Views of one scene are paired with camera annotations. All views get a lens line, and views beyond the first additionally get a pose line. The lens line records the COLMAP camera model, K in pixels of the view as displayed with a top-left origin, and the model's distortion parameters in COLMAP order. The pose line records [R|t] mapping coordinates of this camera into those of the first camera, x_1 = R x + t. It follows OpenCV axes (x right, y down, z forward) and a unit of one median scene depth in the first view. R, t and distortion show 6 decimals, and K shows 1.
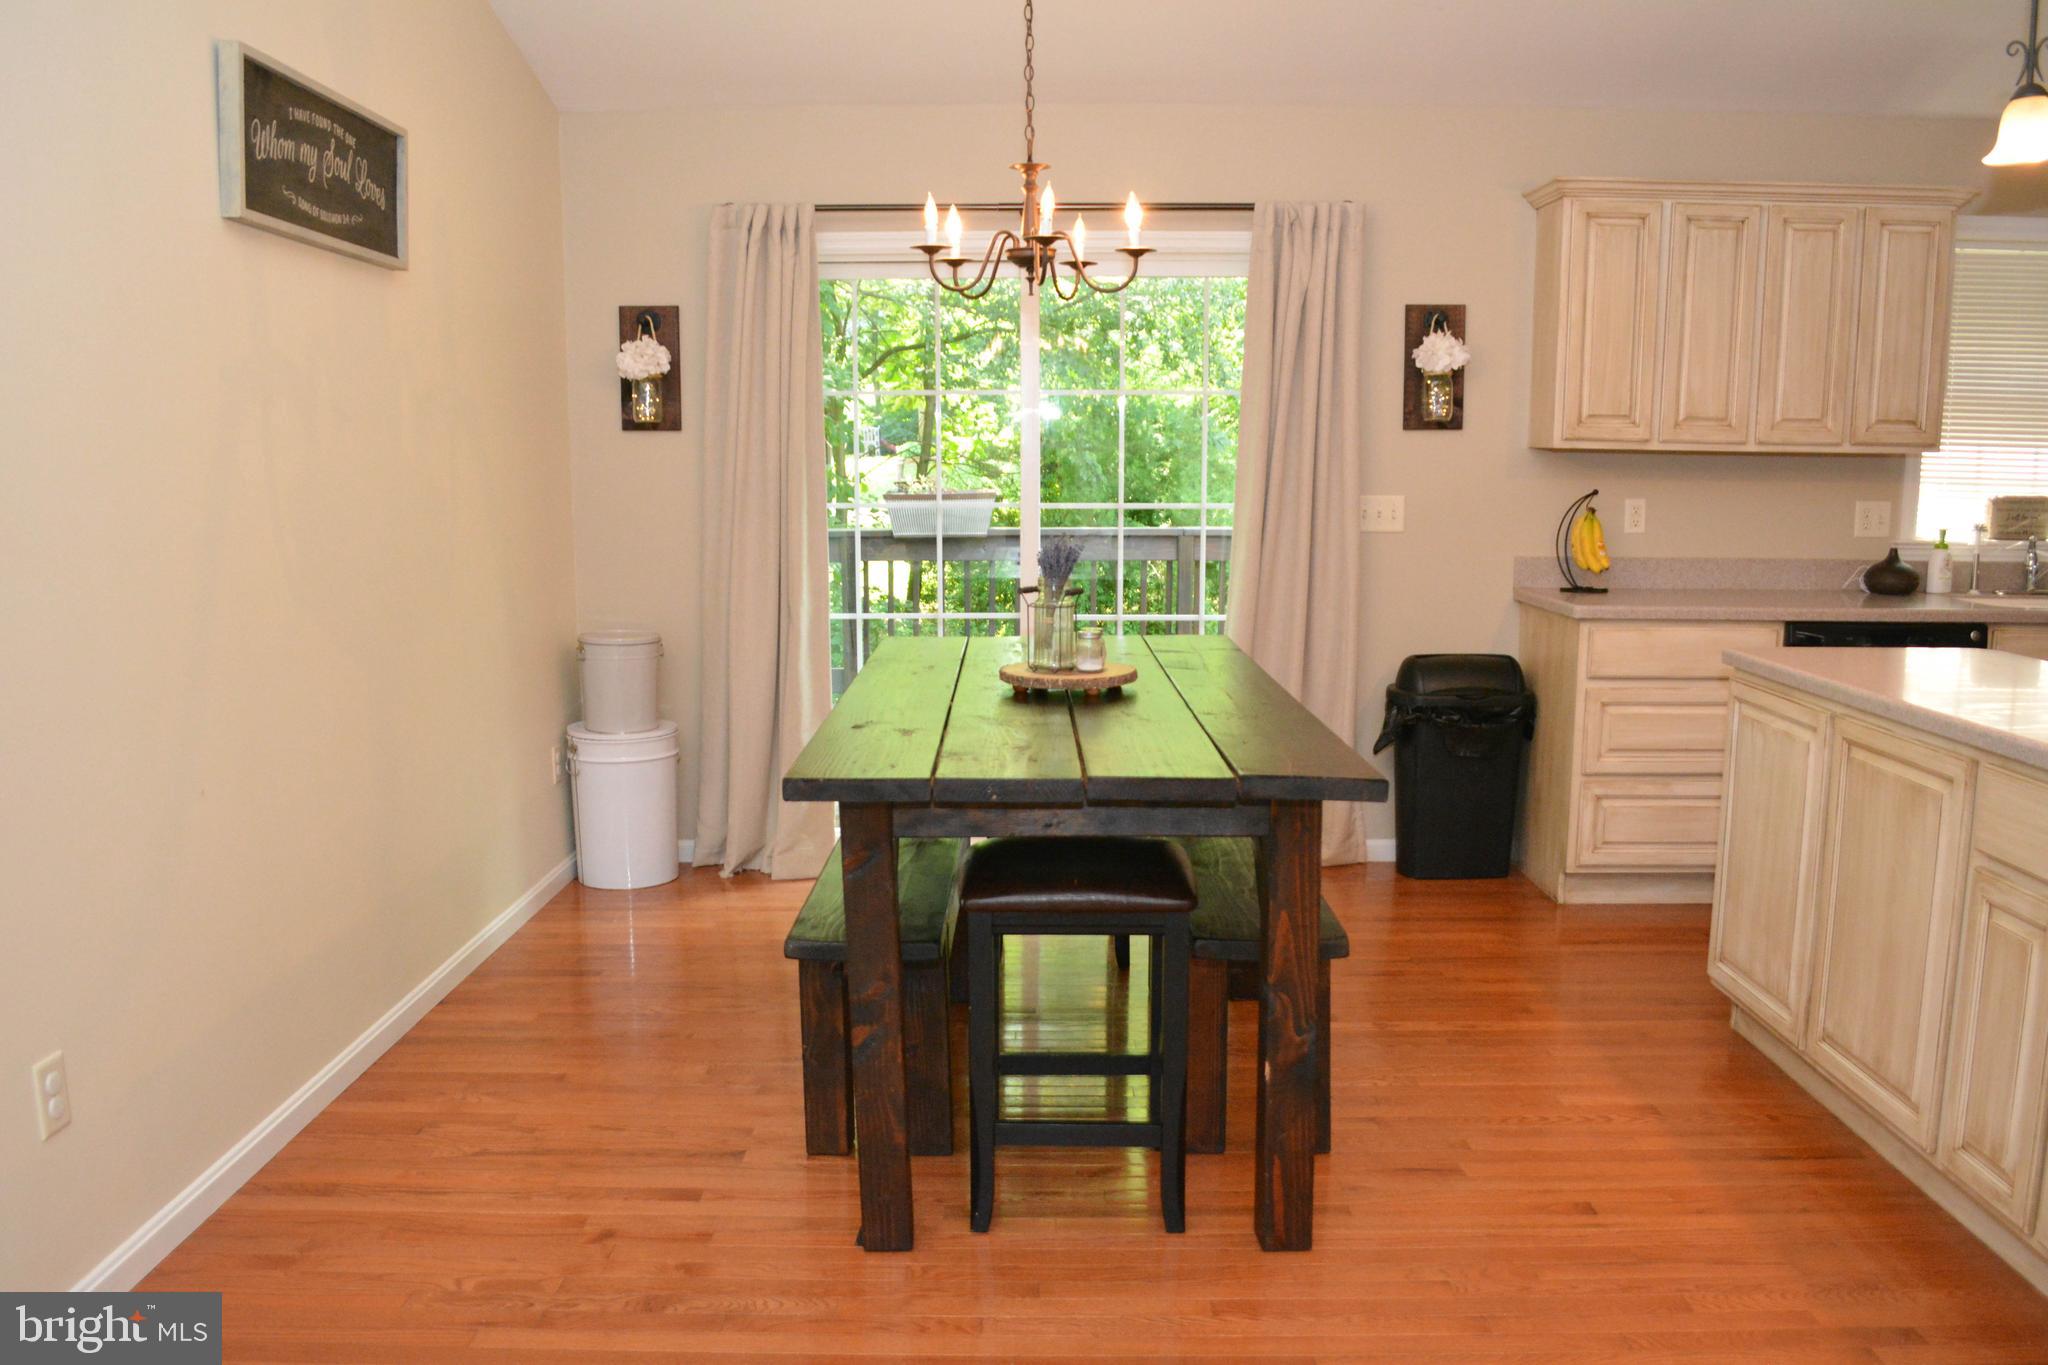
lens RADIAL K [[1590.3, 0, 1028.0], [0, 1590.3, 726.2], [0, 0, 1]] dist [-0.072714, 0.003977]
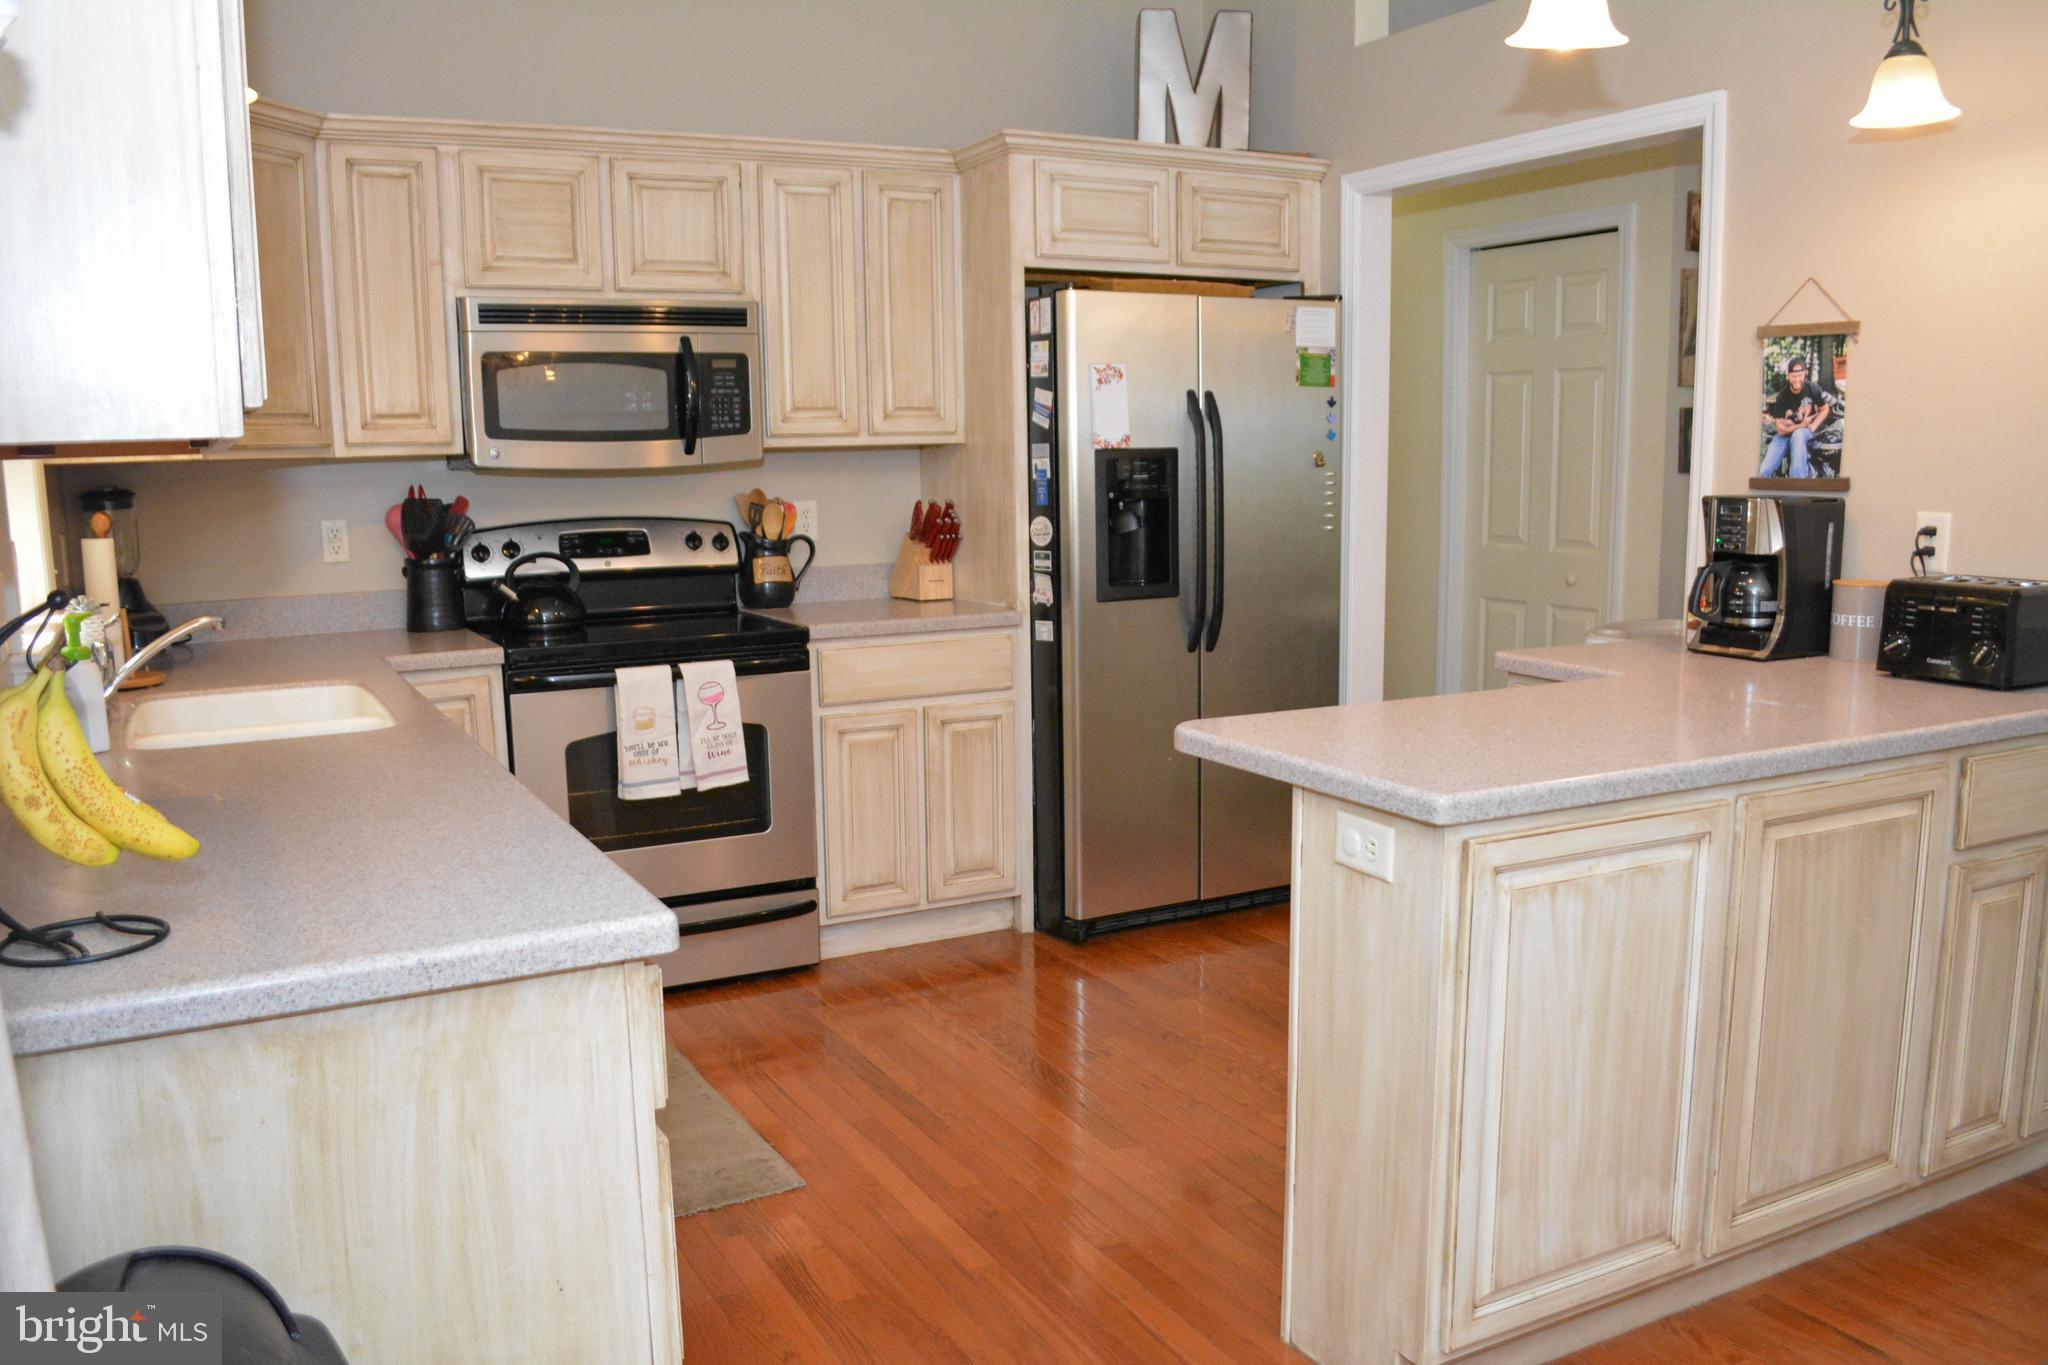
lens RADIAL K [[1674.9, 0, 1014.7], [0, 1674.9, 709.9], [0, 0, 1]] dist [-0.059230, 0.008476]
pose [[-0.450222, -0.136989, 0.882346, -0.000363], [0.170697, 0.956733, 0.235636, -0.179294], [-0.876449, 0.256702, -0.407359, 1.003914]]
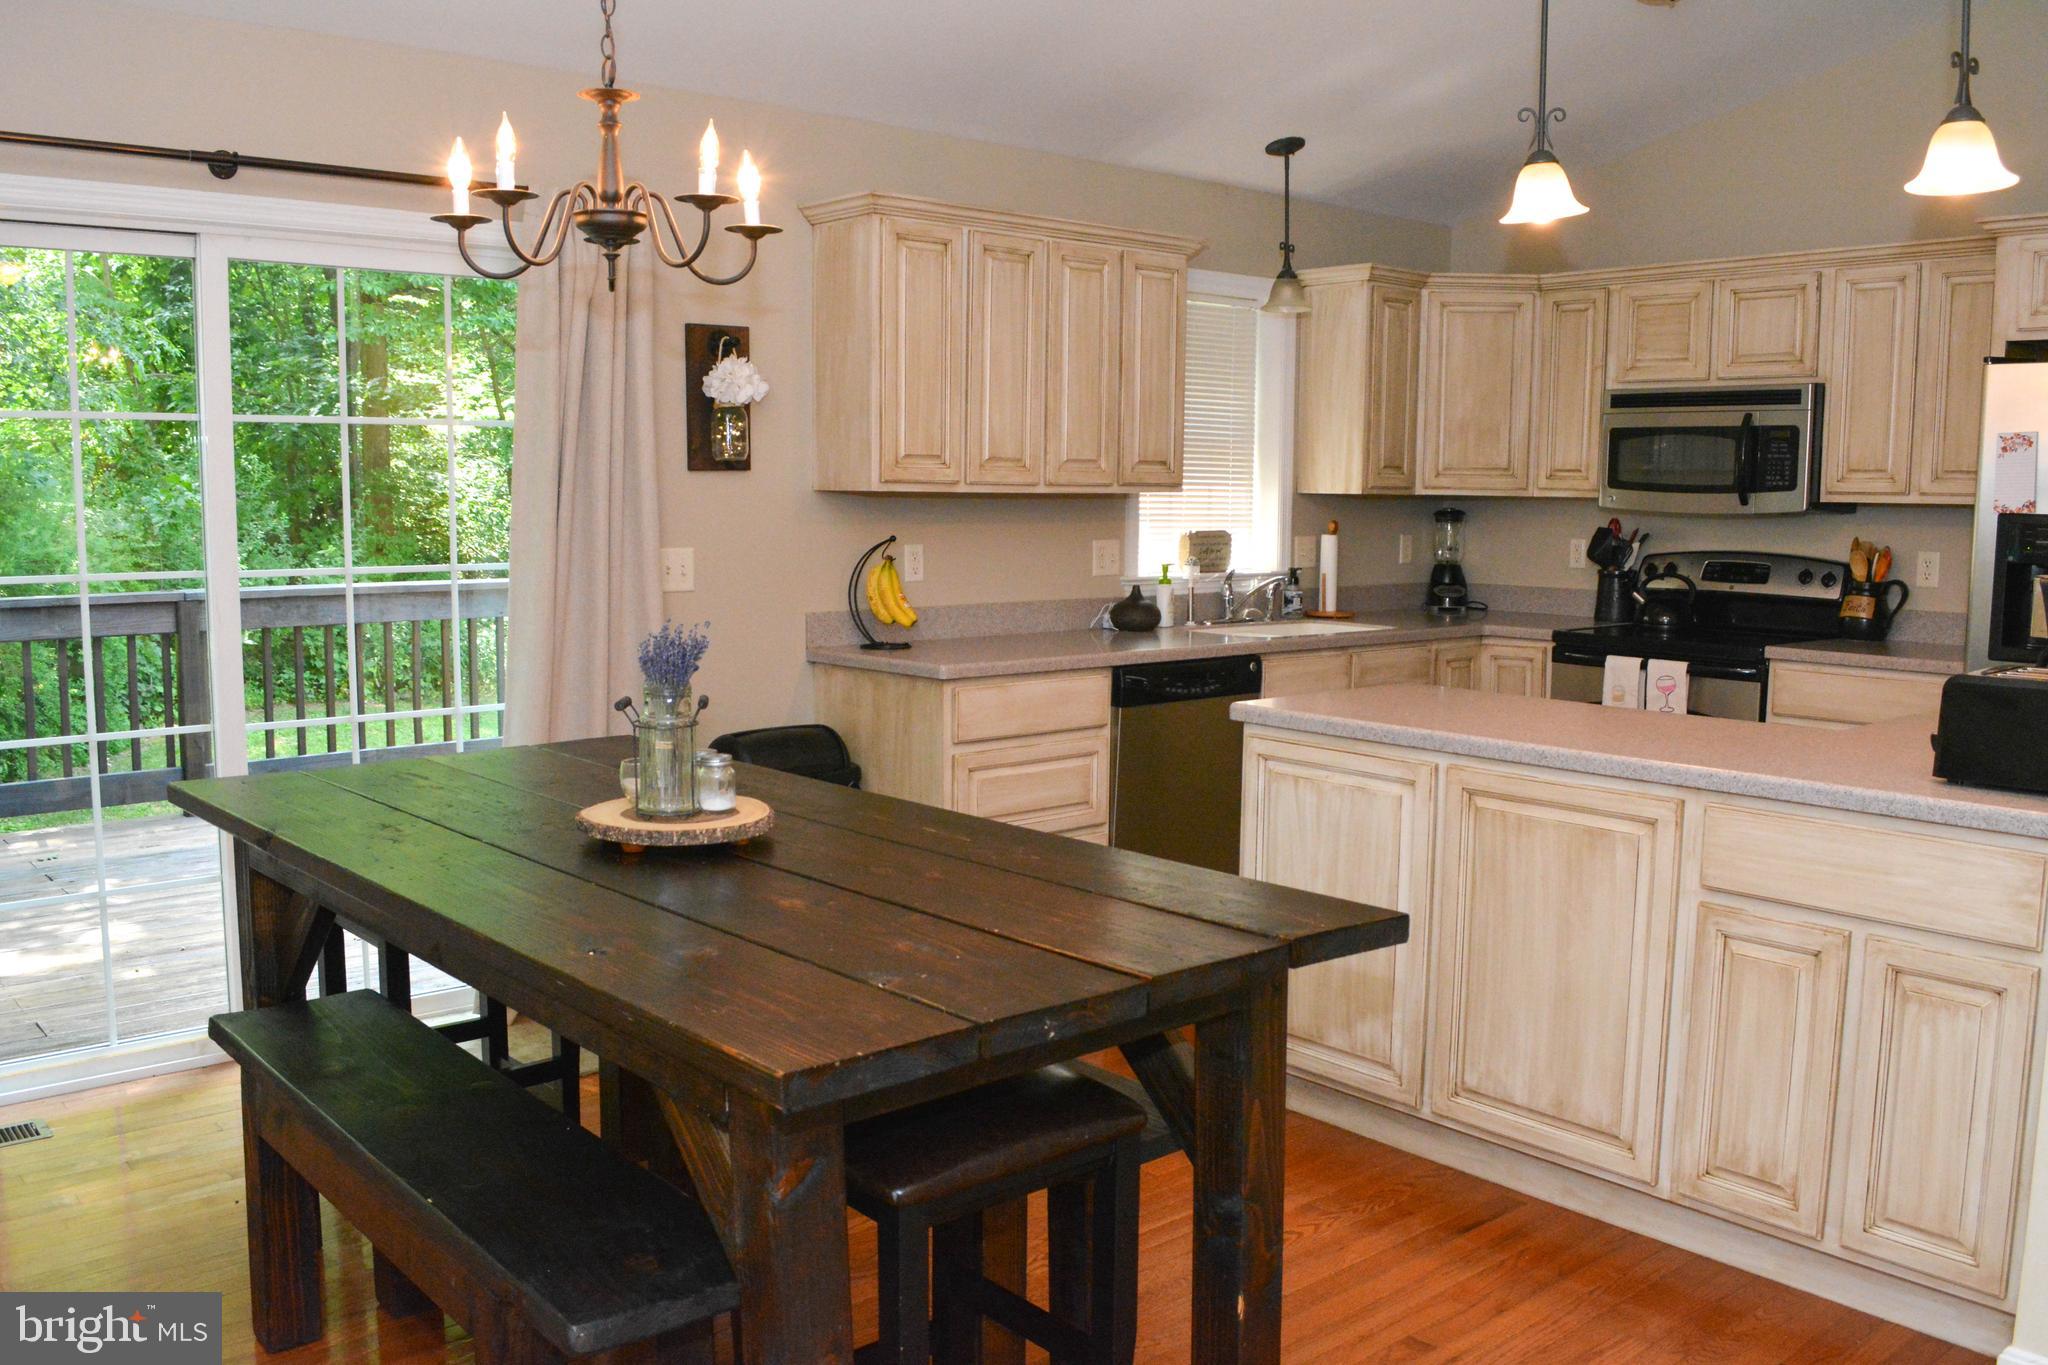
lens RADIAL K [[1674.9, 0, 1014.7], [0, 1674.9, 709.9], [0, 0, 1]] dist [-0.059230, 0.008476]
pose [[0.760091, -0.082107, 0.644609, -0.231016], [0.106183, 0.994346, 0.001449, -0.045825], [-0.641083, 0.067345, 0.764511, 0.228520]]
